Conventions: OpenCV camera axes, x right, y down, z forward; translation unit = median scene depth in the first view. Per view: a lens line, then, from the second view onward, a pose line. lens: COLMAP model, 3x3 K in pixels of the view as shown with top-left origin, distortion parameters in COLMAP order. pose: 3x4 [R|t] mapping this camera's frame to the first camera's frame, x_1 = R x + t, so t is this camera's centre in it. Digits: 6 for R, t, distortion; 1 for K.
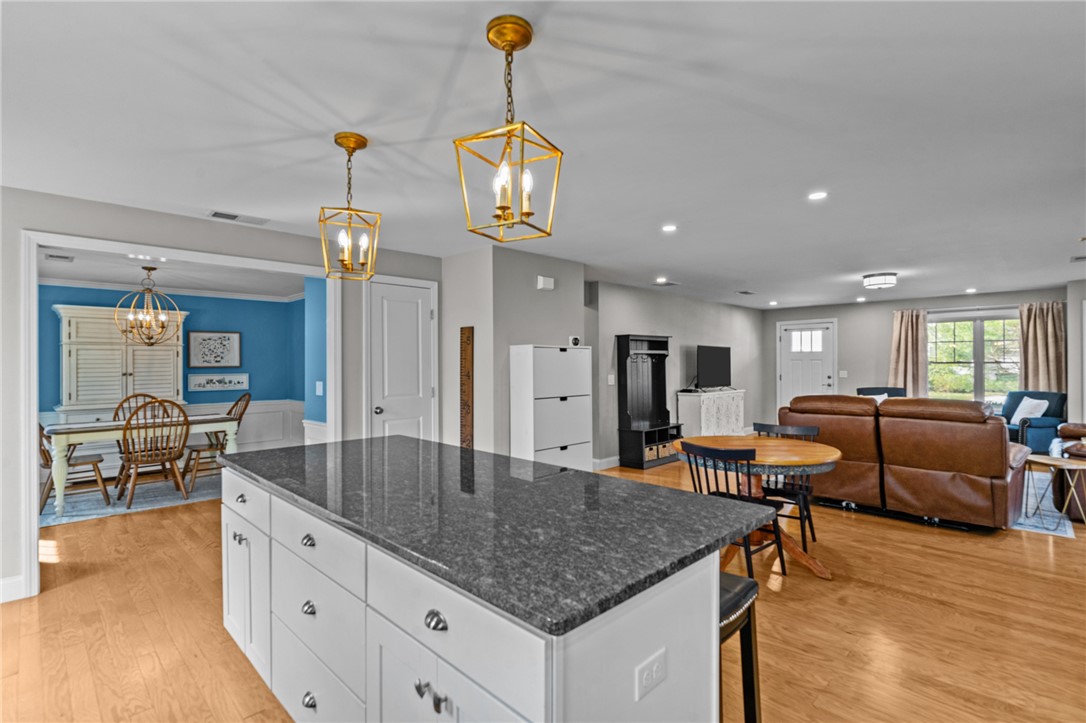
lens RADIAL K [[516.2, 0, 547.3], [0, 516.2, 360.3], [0, 0, 1]] dist [-0.008061, 0.000388]
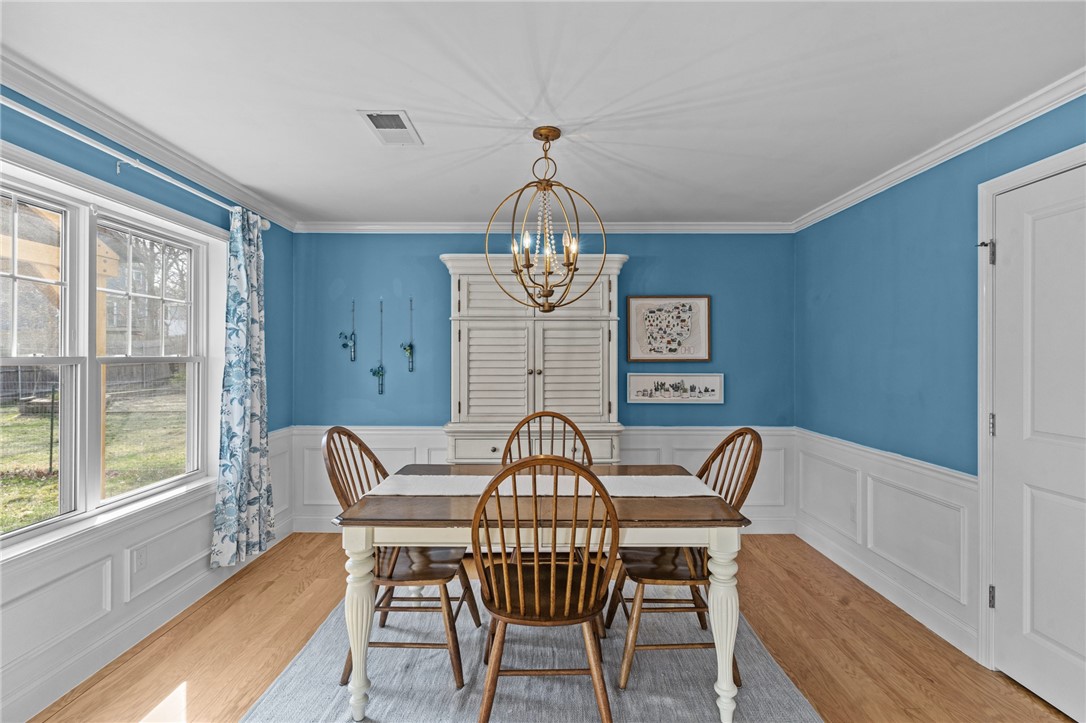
lens RADIAL K [[525.6, 0, 537.6], [0, 525.6, 345.4], [0, 0, 1]] dist [-0.000918, 0.000256]
pose [[0.698771, -0.009931, -0.715276, -0.379173], [-0.002017, 0.999872, -0.015854, 0.006741], [0.715342, 0.012521, 0.698662, 0.563176]]
